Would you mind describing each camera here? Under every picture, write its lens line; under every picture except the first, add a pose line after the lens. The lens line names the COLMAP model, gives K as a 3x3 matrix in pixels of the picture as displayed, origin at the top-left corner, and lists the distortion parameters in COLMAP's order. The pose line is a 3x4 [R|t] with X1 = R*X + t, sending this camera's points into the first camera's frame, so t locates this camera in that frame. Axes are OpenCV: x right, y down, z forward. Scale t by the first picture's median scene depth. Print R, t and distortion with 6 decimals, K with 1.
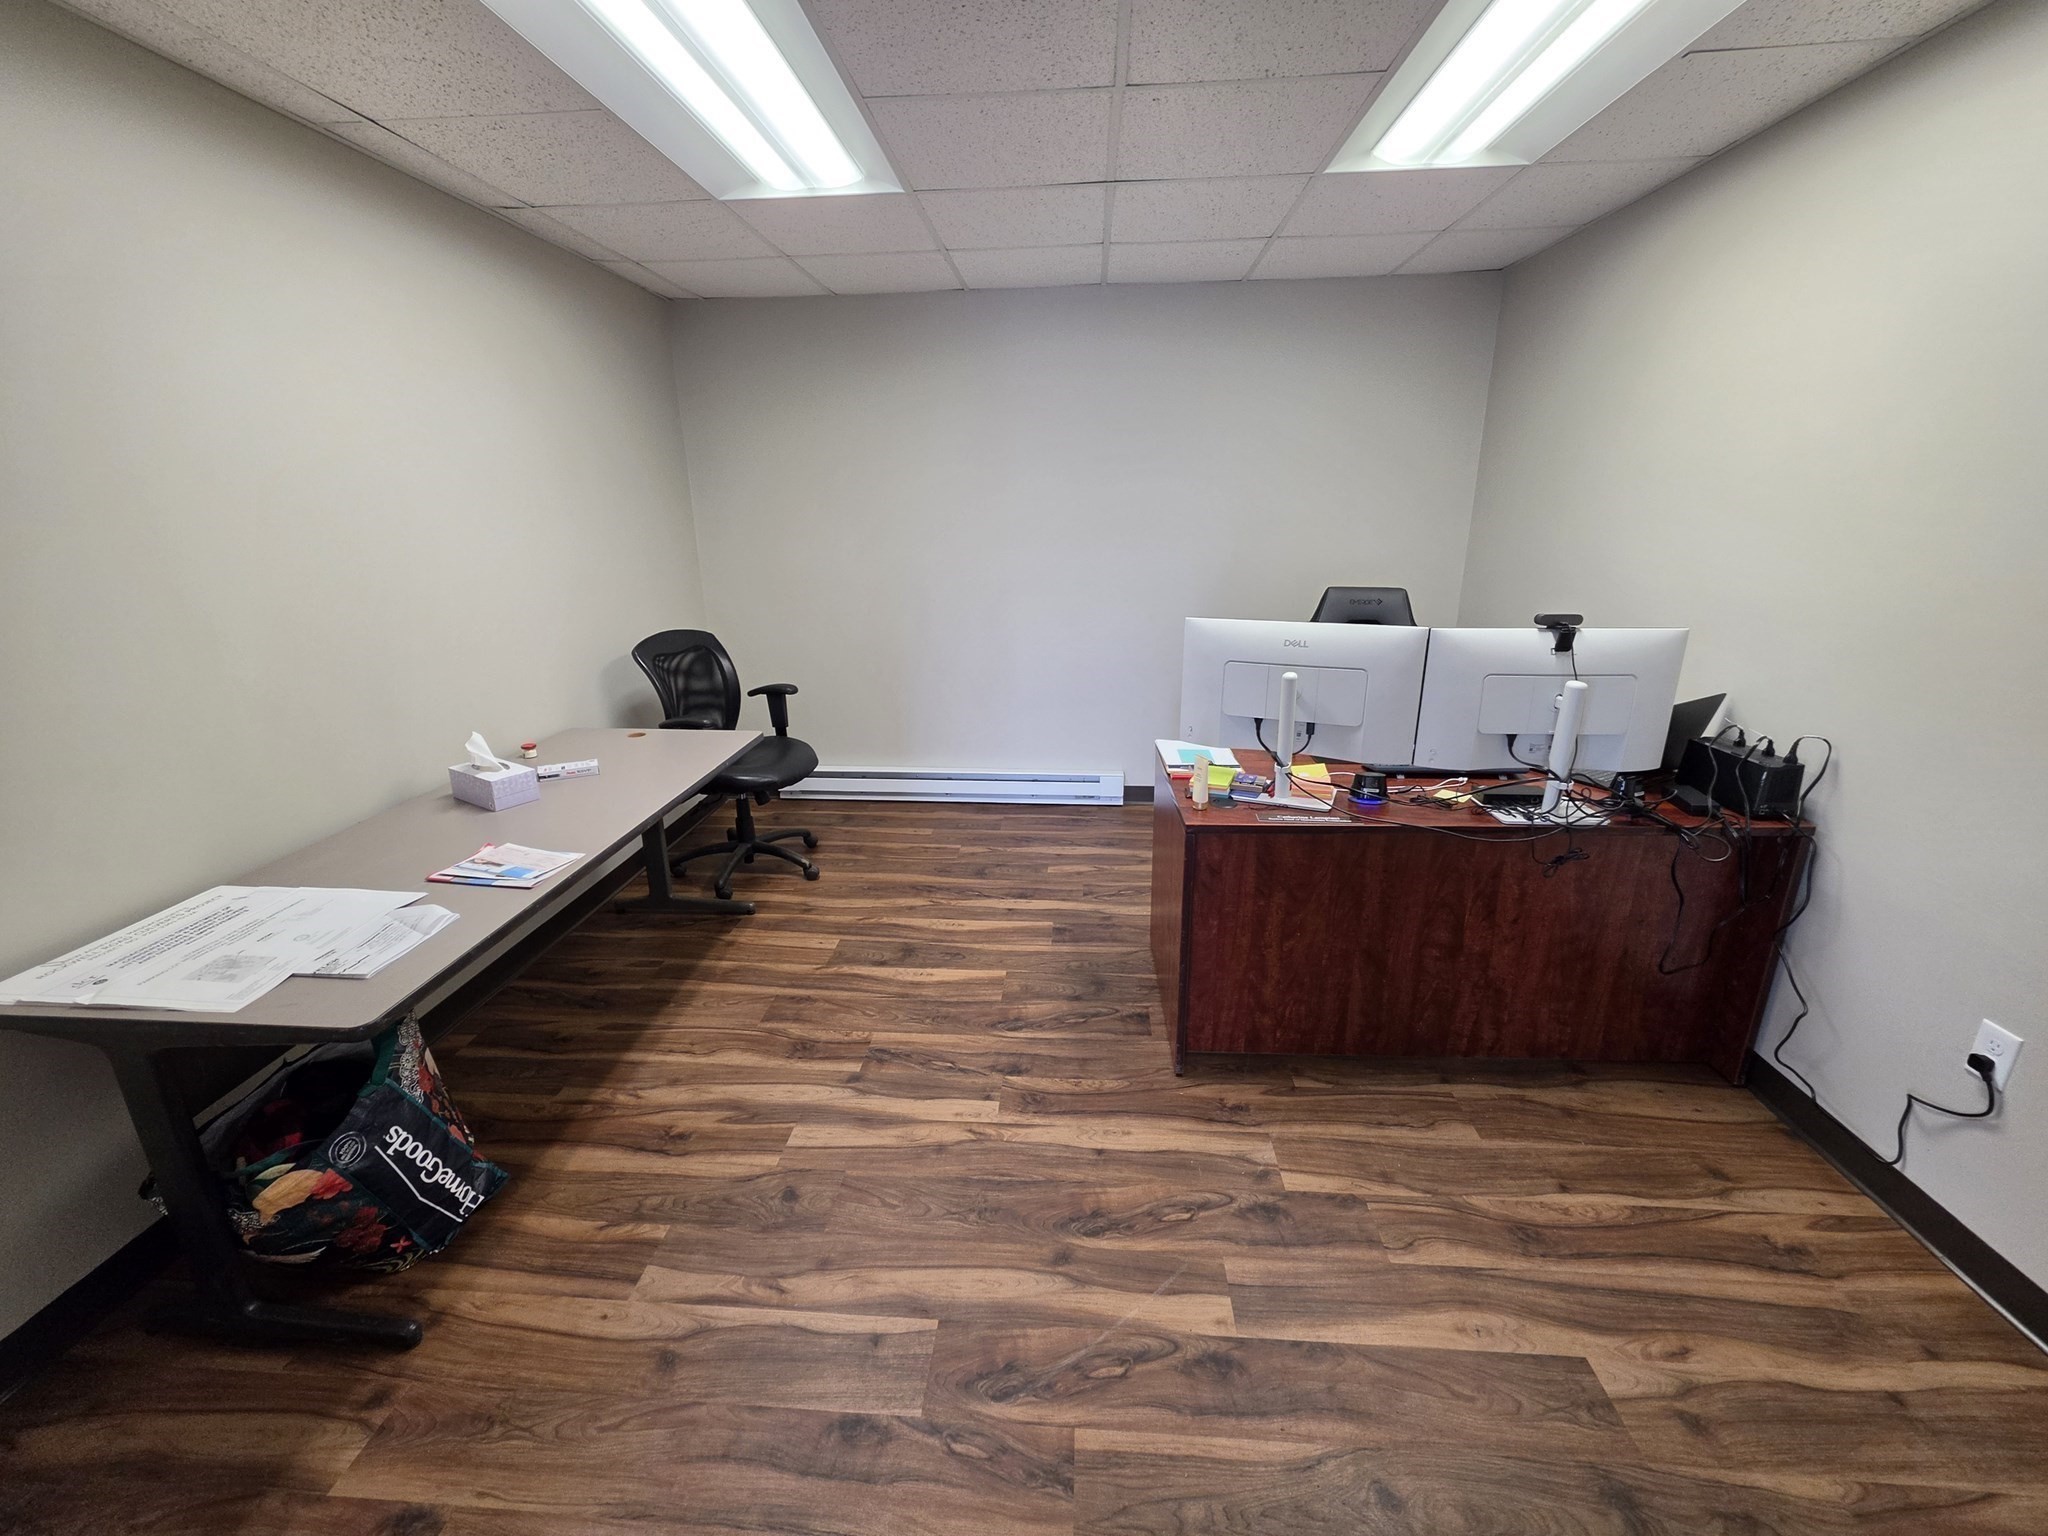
lens RADIAL K [[830.8, 0, 1024.0], [0, 830.8, 768.0], [0, 0, 1]] dist [-0.001372, -0.000269]
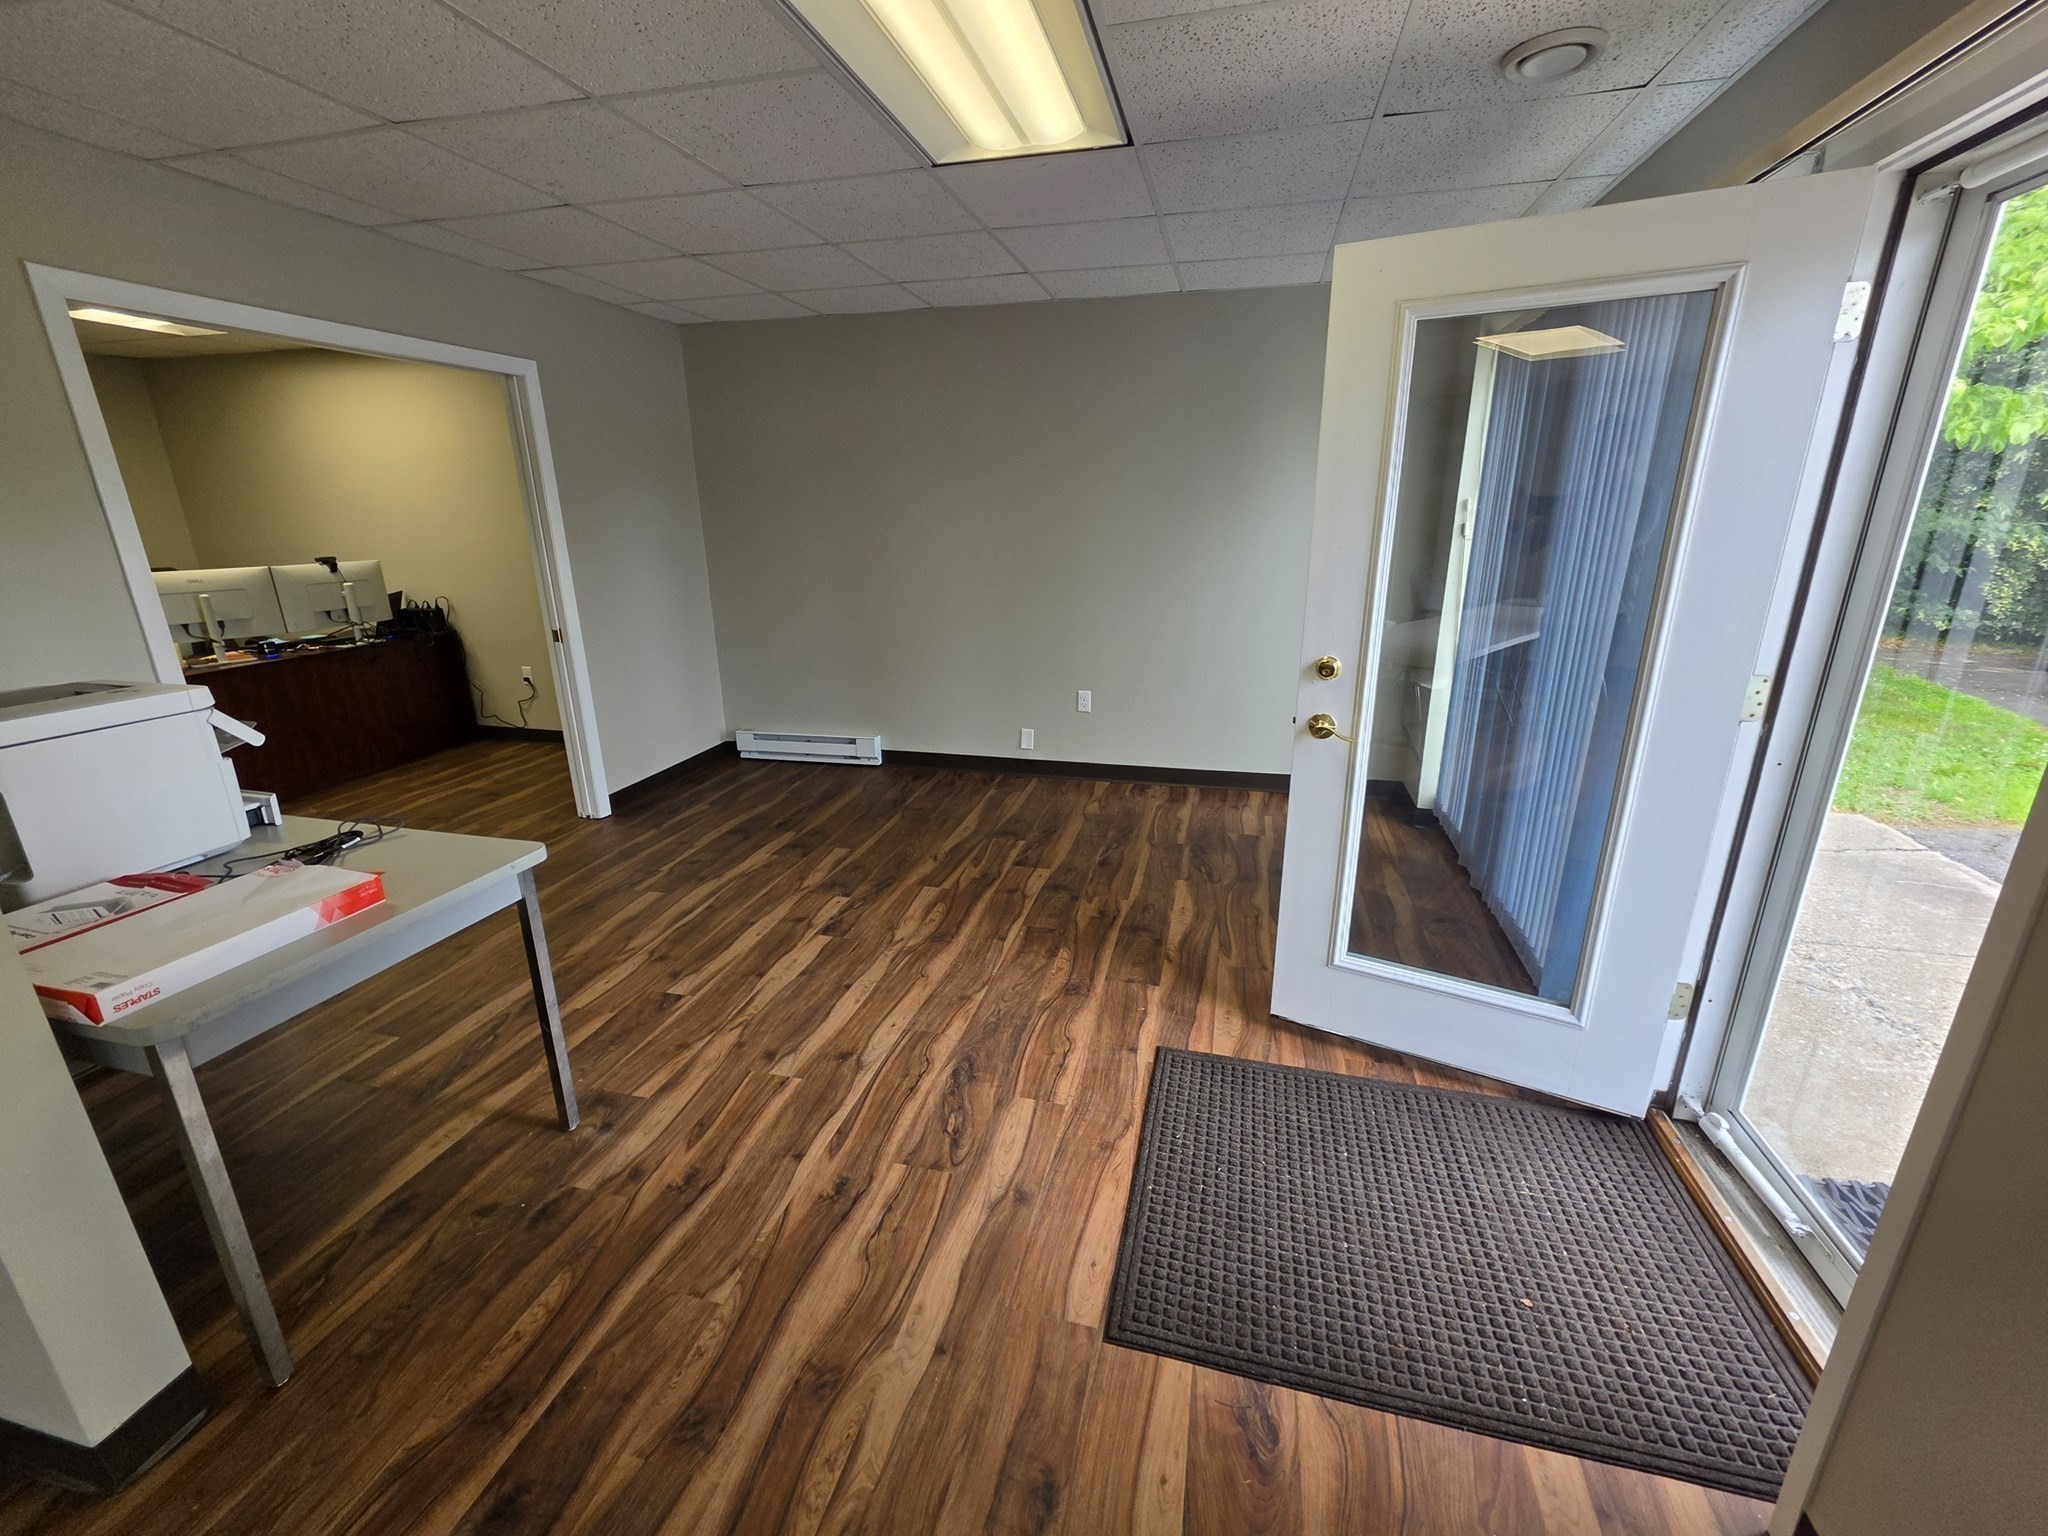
lens RADIAL K [[828.8, 0, 1024.0], [0, 828.8, 768.0], [0, 0, 1]] dist [0.001260, 0.000137]
pose [[0.178939, -0.287167, 0.941019, -1.391967], [0.291532, 0.928978, 0.228056, 0.413974], [-0.939676, 0.233529, 0.249949, -1.313548]]
